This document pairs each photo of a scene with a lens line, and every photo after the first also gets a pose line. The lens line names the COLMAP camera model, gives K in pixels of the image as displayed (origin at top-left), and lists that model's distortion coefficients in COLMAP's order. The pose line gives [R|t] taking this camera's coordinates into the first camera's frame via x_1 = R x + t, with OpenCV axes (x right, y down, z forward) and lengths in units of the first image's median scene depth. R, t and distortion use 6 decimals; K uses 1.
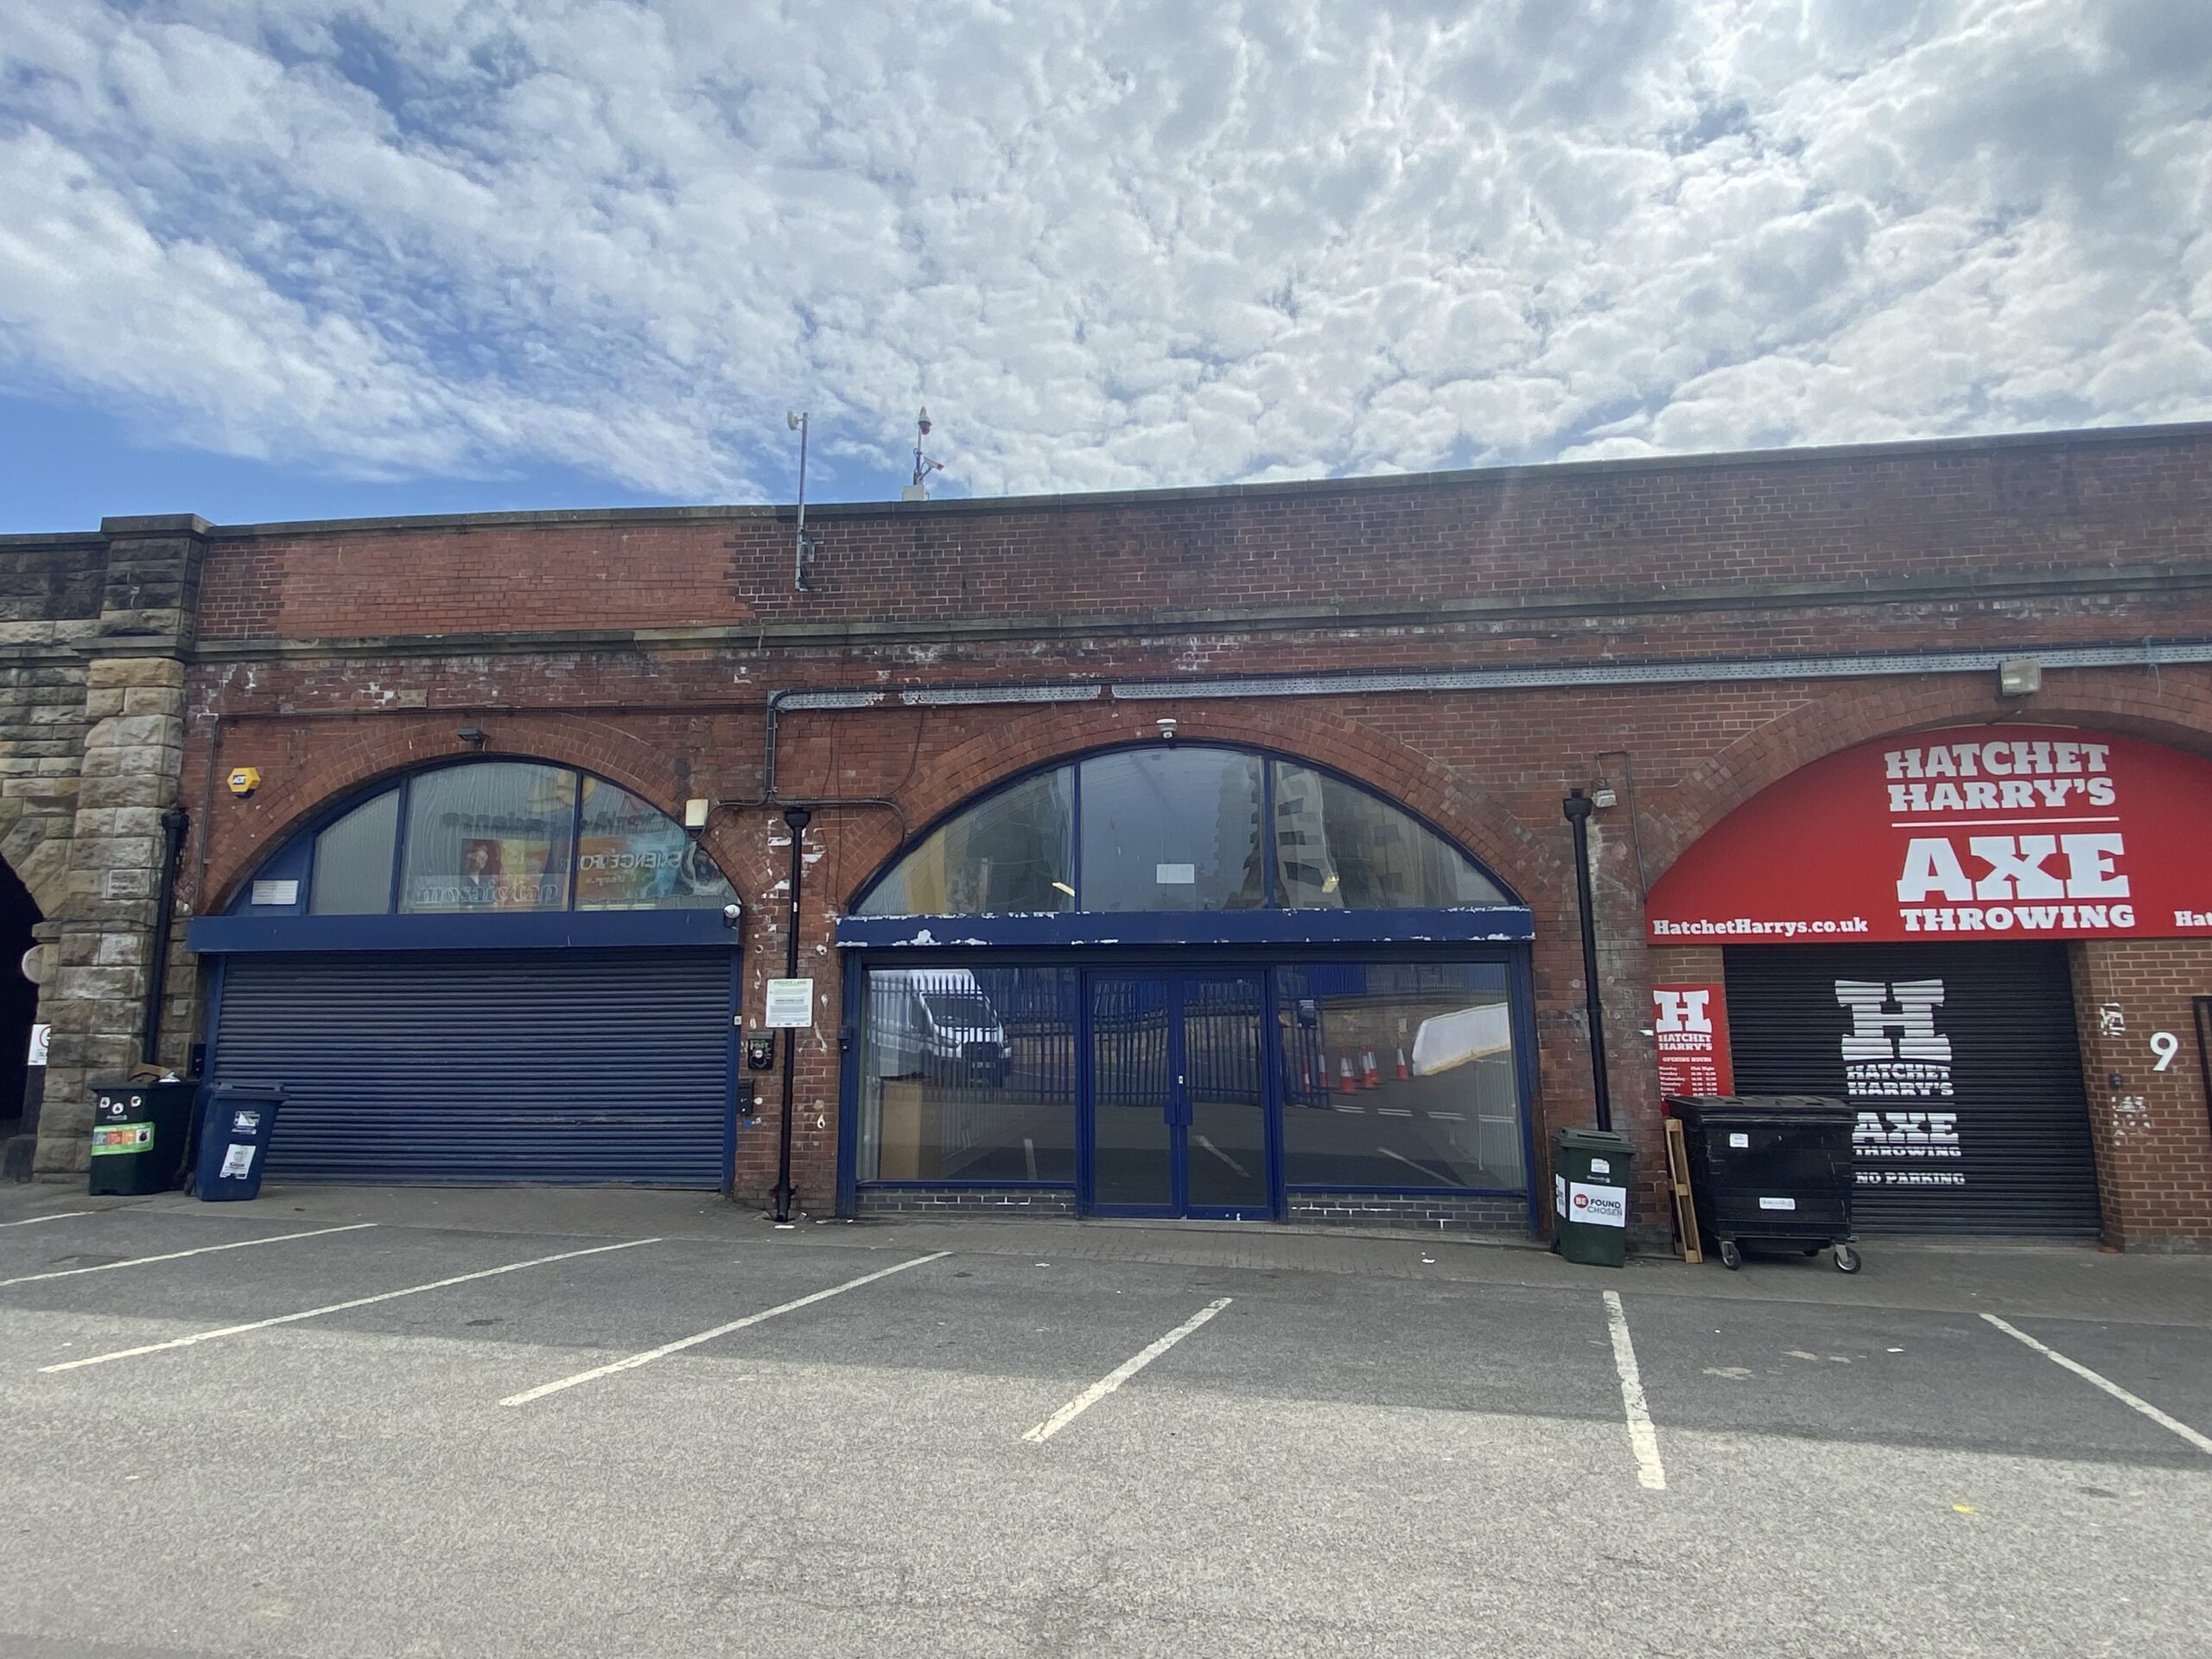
lens RADIAL K [[1166.3, 0, 1105.3], [0, 1166.3, 832.6], [0, 0, 1]] dist [-0.005971, 0.000504]
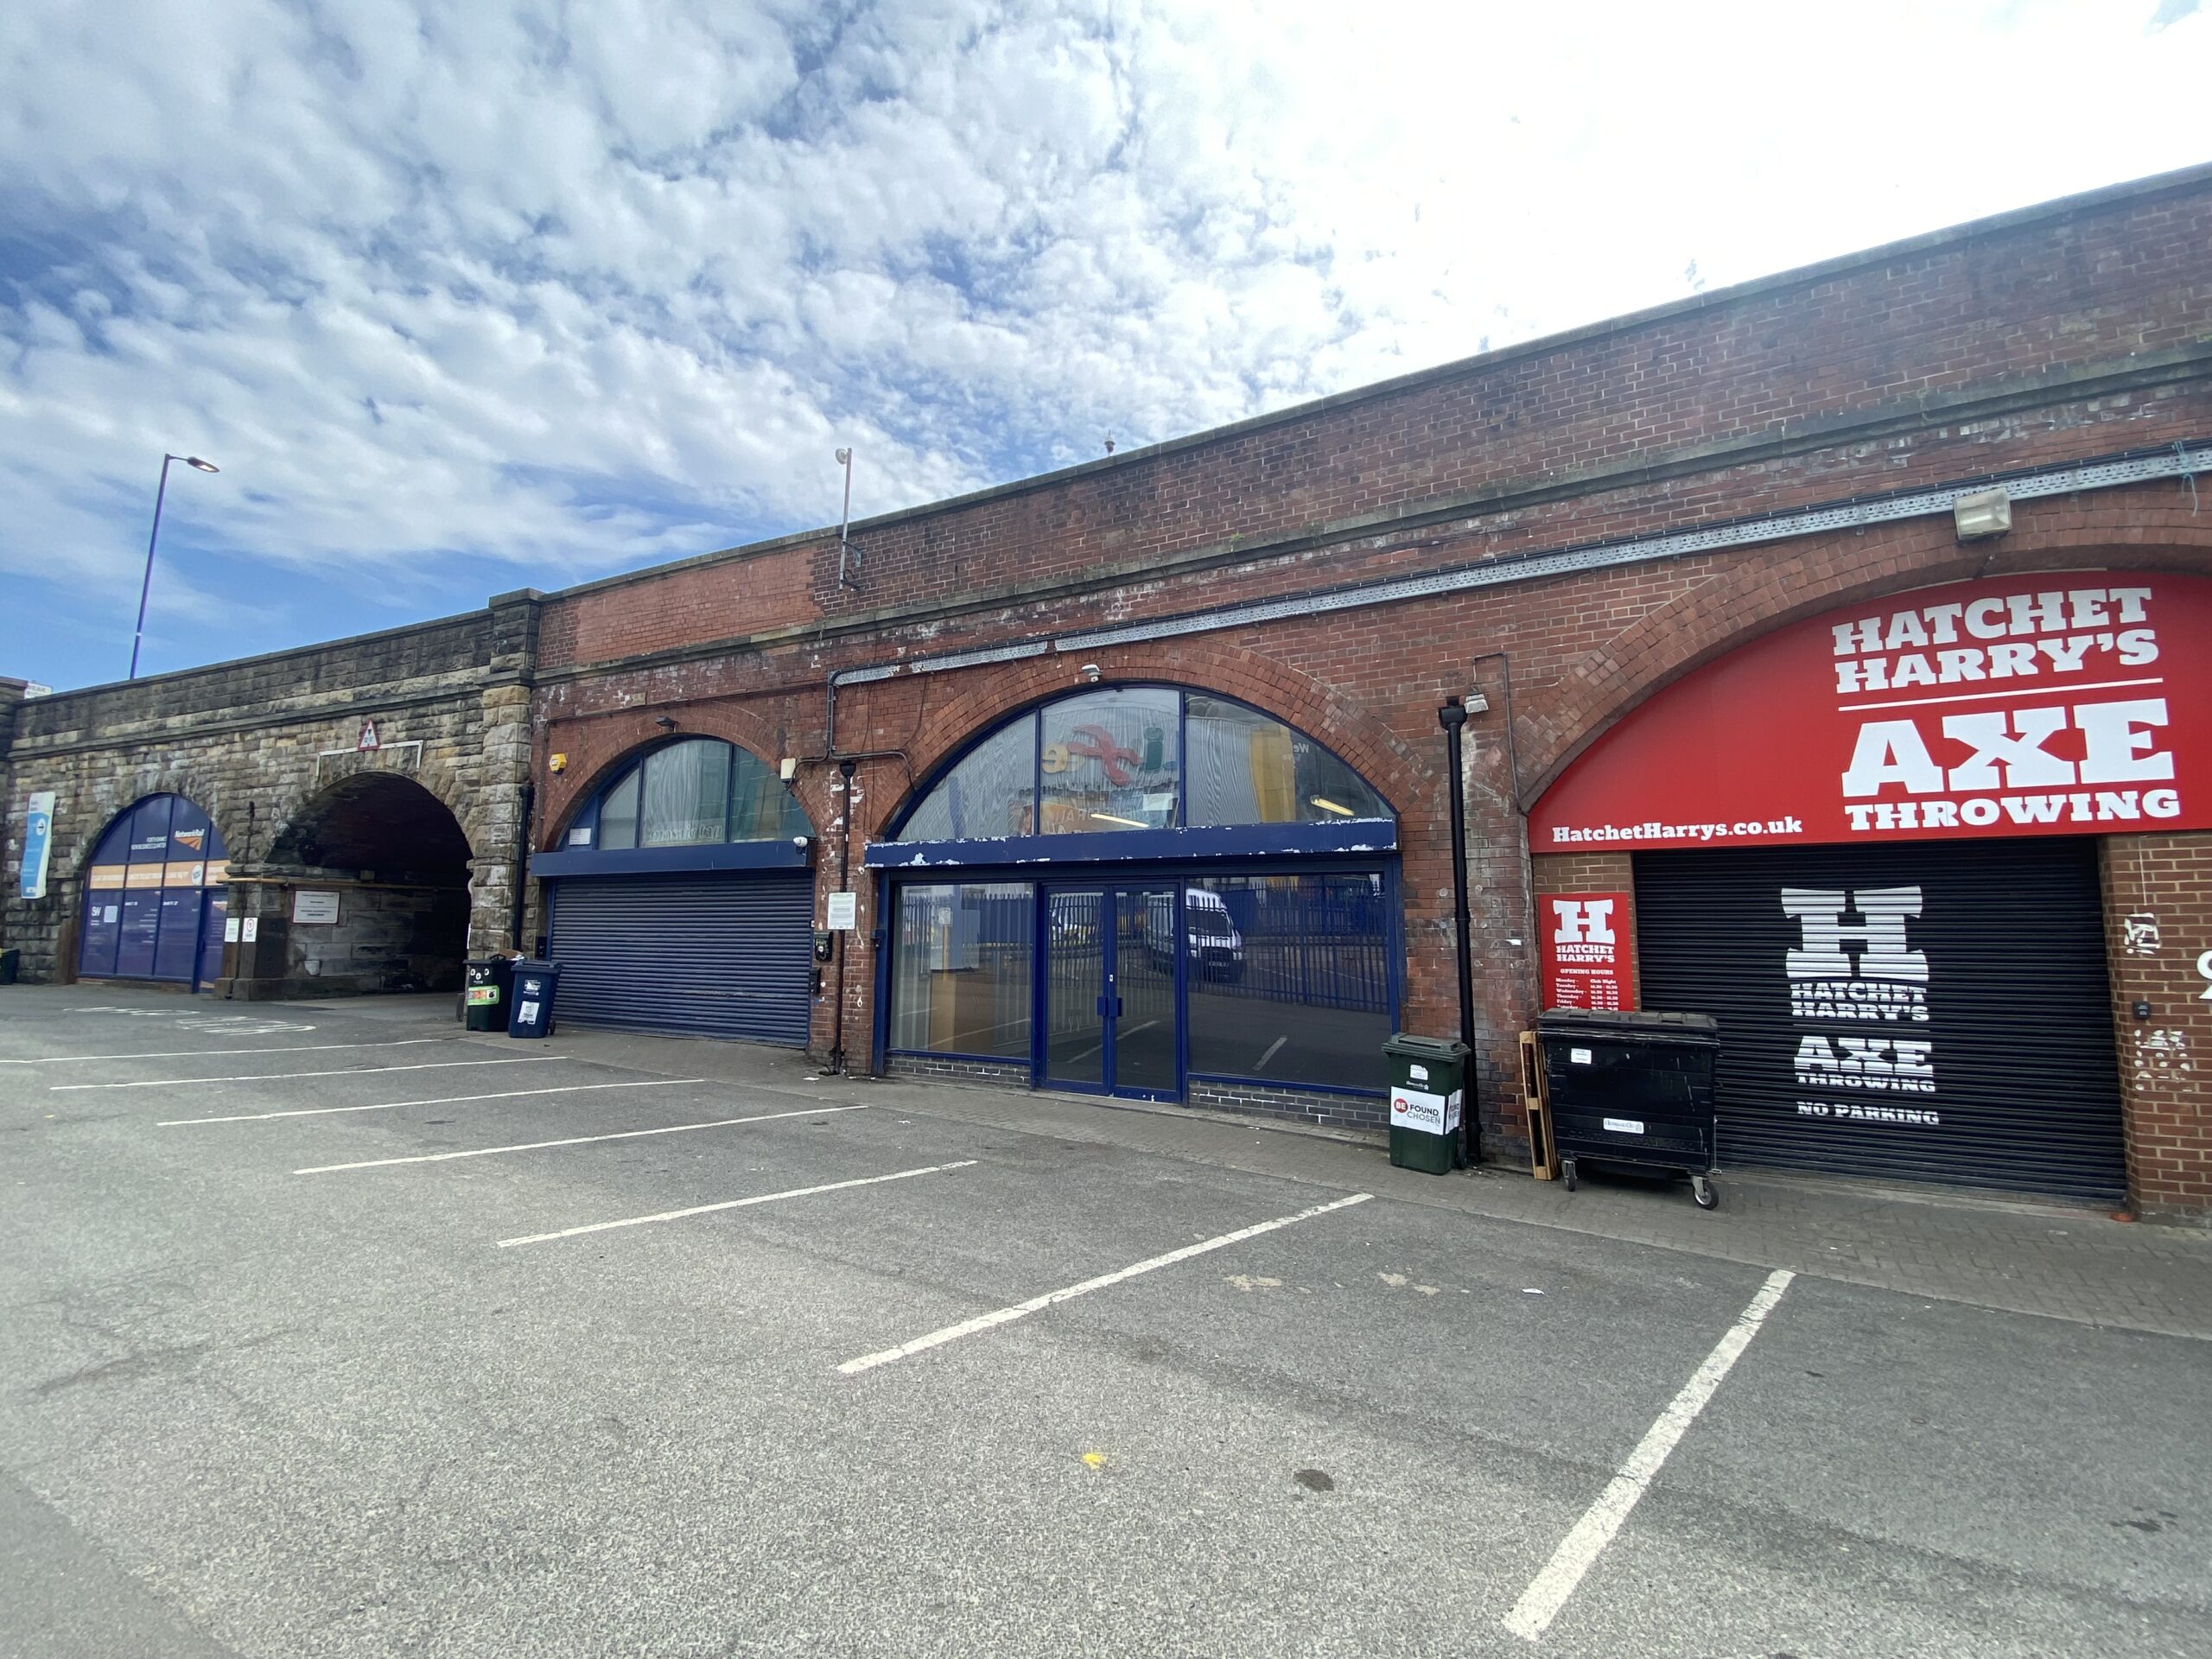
lens RADIAL K [[935.6, 0, 1097.6], [0, 935.6, 835.7], [0, 0, 1]] dist [-0.000521, -0.007083]
pose [[0.931150, -0.025713, -0.363729, 0.407056], [0.044732, 0.998031, 0.043963, 0.031765], [0.361883, -0.057207, 0.930467, 0.146837]]
